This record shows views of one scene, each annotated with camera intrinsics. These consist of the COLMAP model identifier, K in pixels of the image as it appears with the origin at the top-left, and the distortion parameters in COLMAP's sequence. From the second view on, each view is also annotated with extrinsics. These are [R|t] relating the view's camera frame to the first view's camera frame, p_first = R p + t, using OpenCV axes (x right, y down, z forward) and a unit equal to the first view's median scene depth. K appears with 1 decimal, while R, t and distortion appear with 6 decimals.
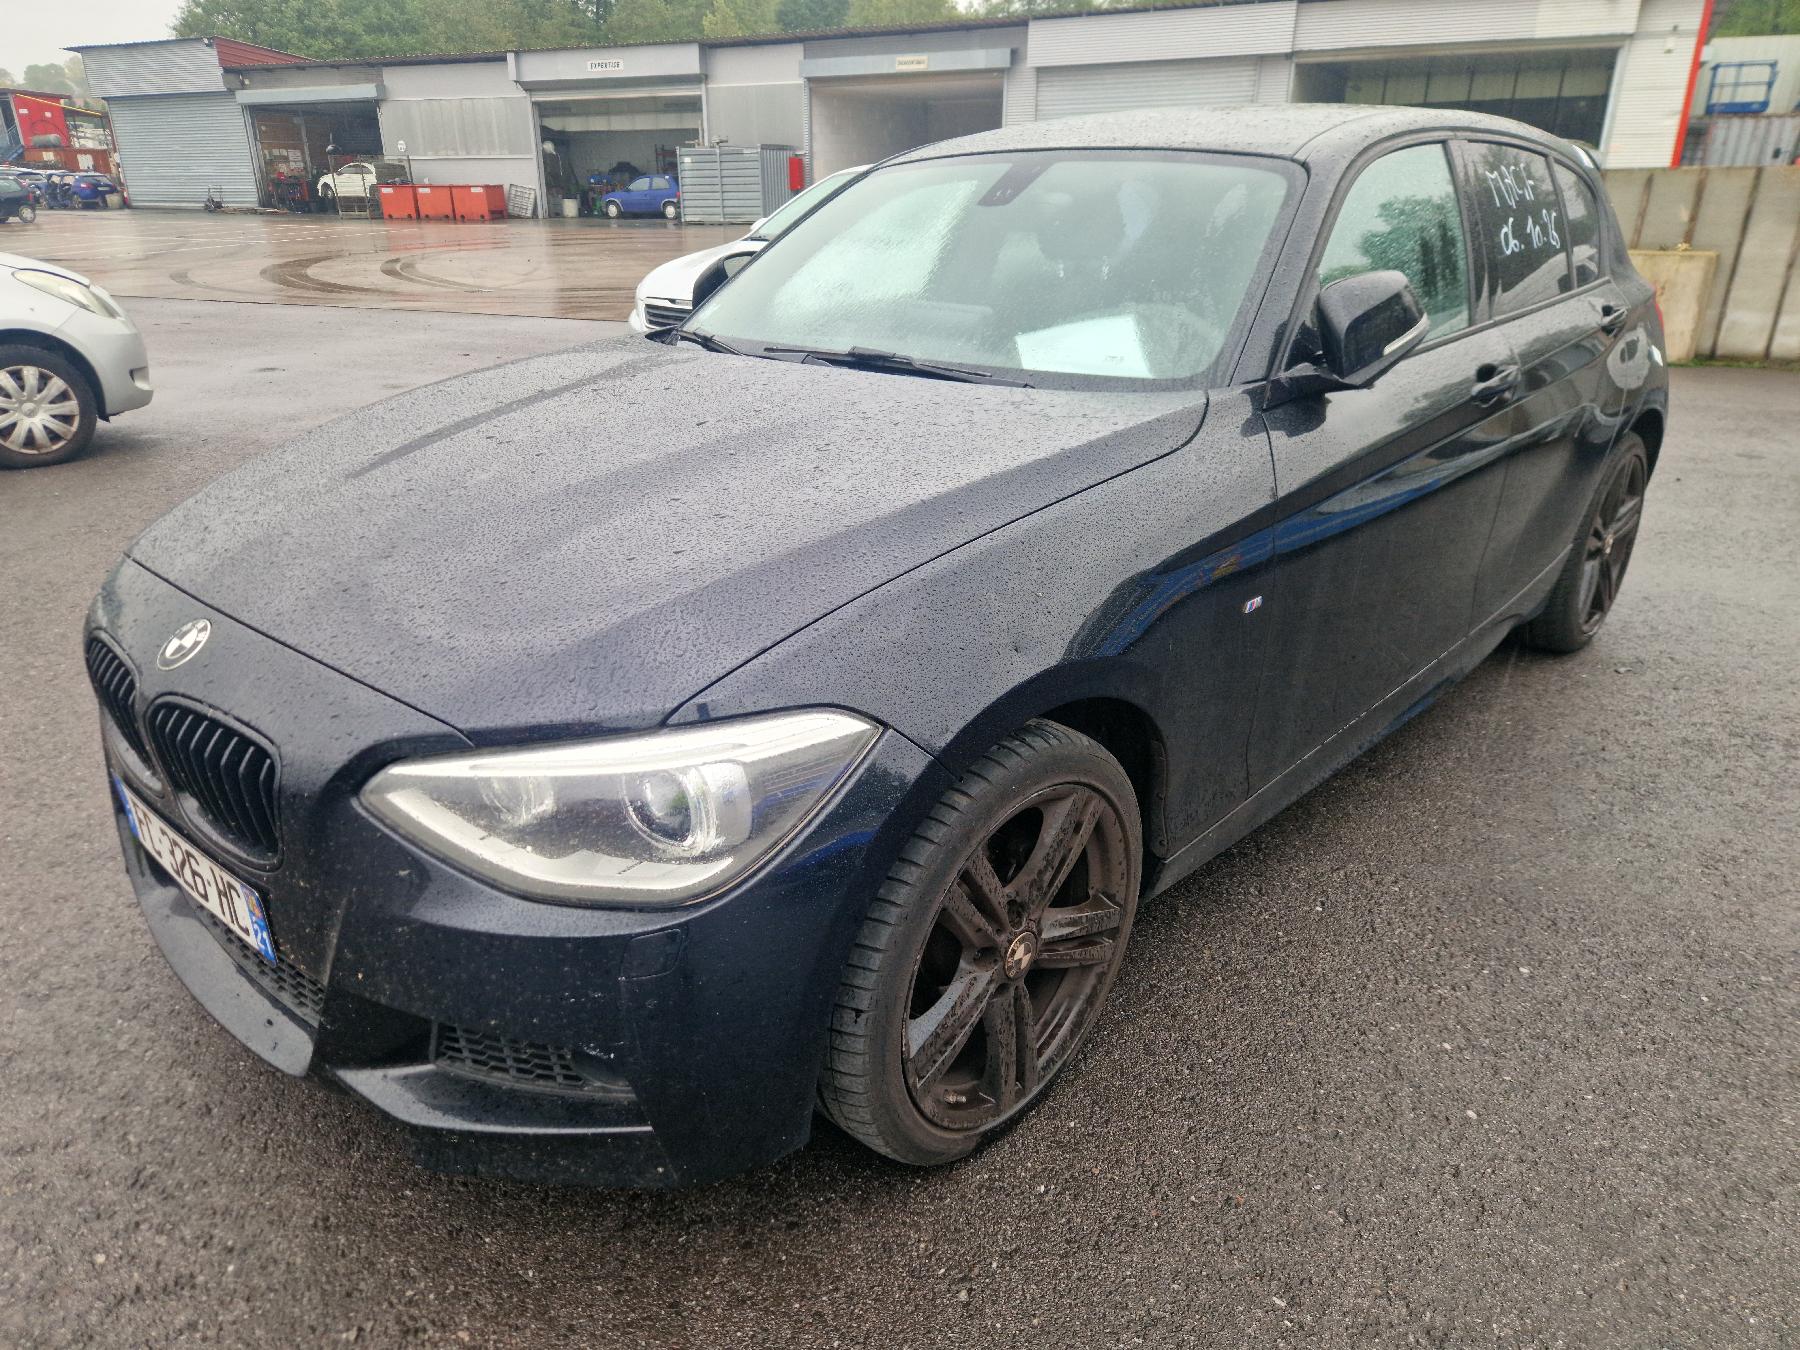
lens RADIAL K [[1185.1, 0, 872.7], [0, 1185.1, 674.3], [0, 0, 1]] dist [0.063503, -0.040808]
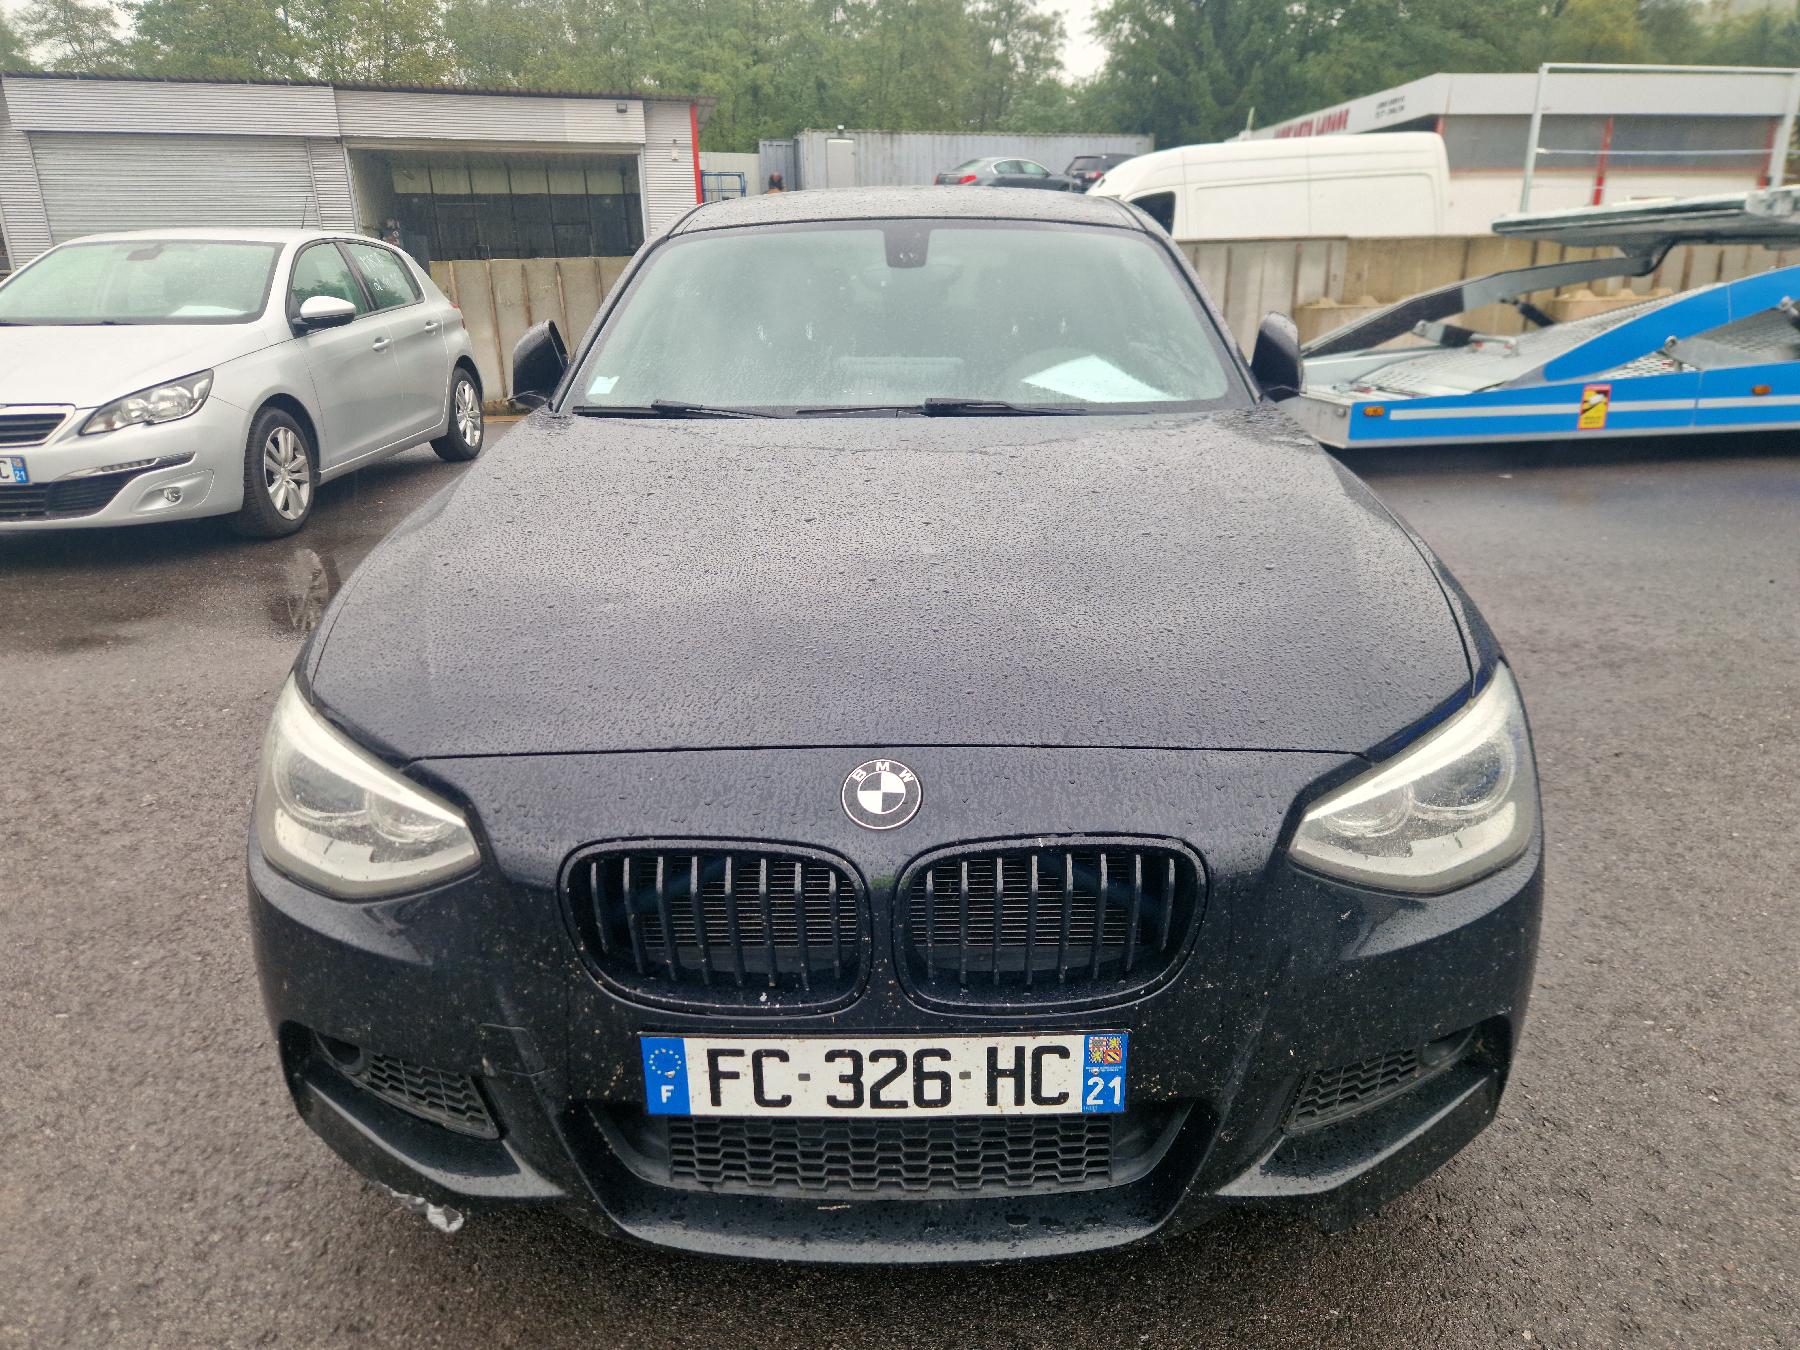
lens RADIAL K [[1185.1, 0, 872.7], [0, 1185.1, 674.3], [0, 0, 1]] dist [0.063503, -0.040808]
pose [[0.755074, -0.218242, 0.618250, -1.036525], [0.255003, 0.966483, 0.029731, -0.125215], [-0.604017, 0.135206, 0.785419, 0.372515]]
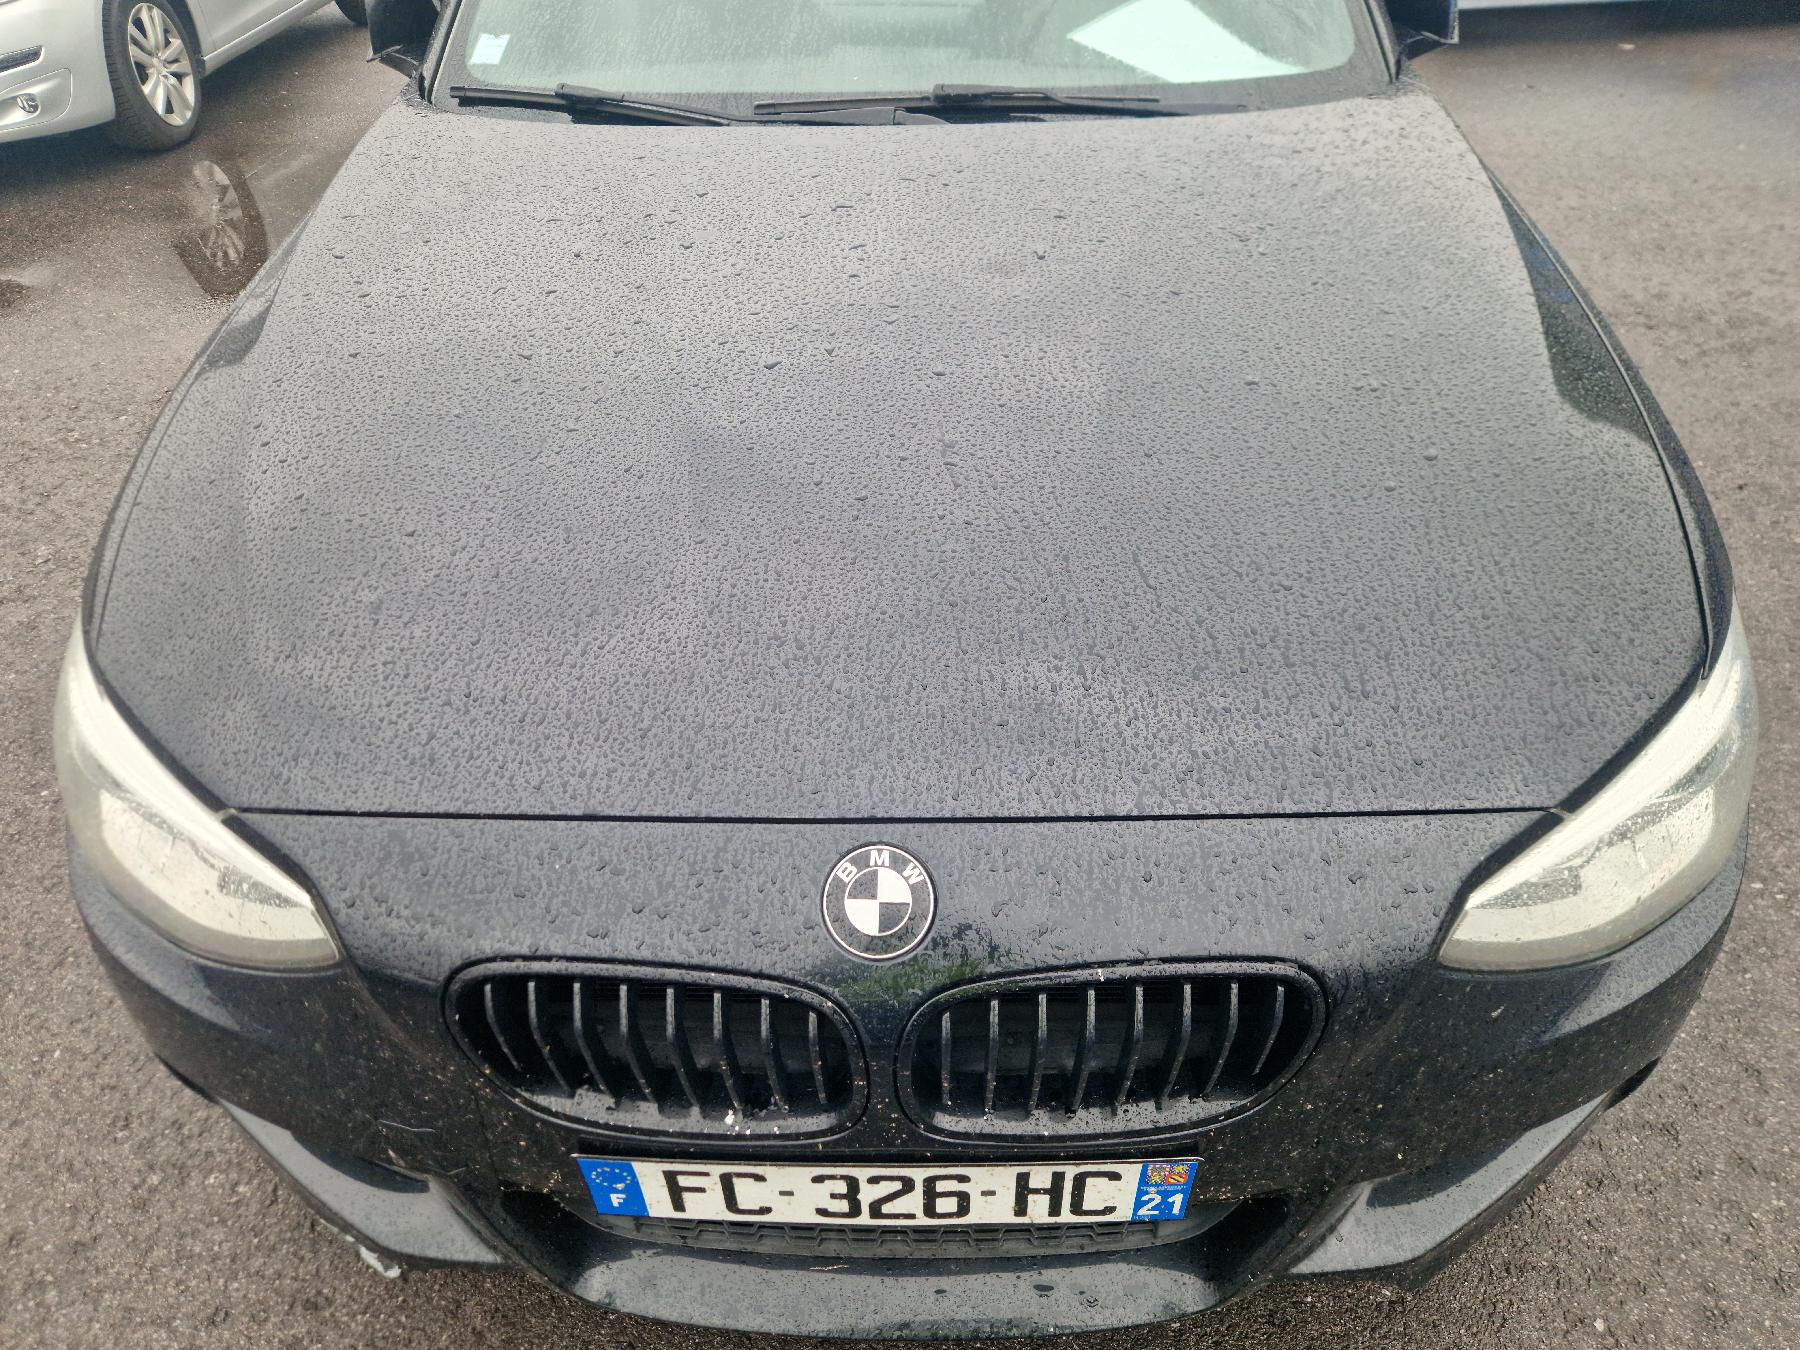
lens RADIAL K [[1185.1, 0, 872.7], [0, 1185.1, 674.3], [0, 0, 1]] dist [0.063503, -0.040808]
pose [[0.751092, -0.424233, 0.505853, -0.805933], [0.267778, 0.896118, 0.353931, -0.317826], [-0.603453, -0.130379, 0.786667, 0.569614]]
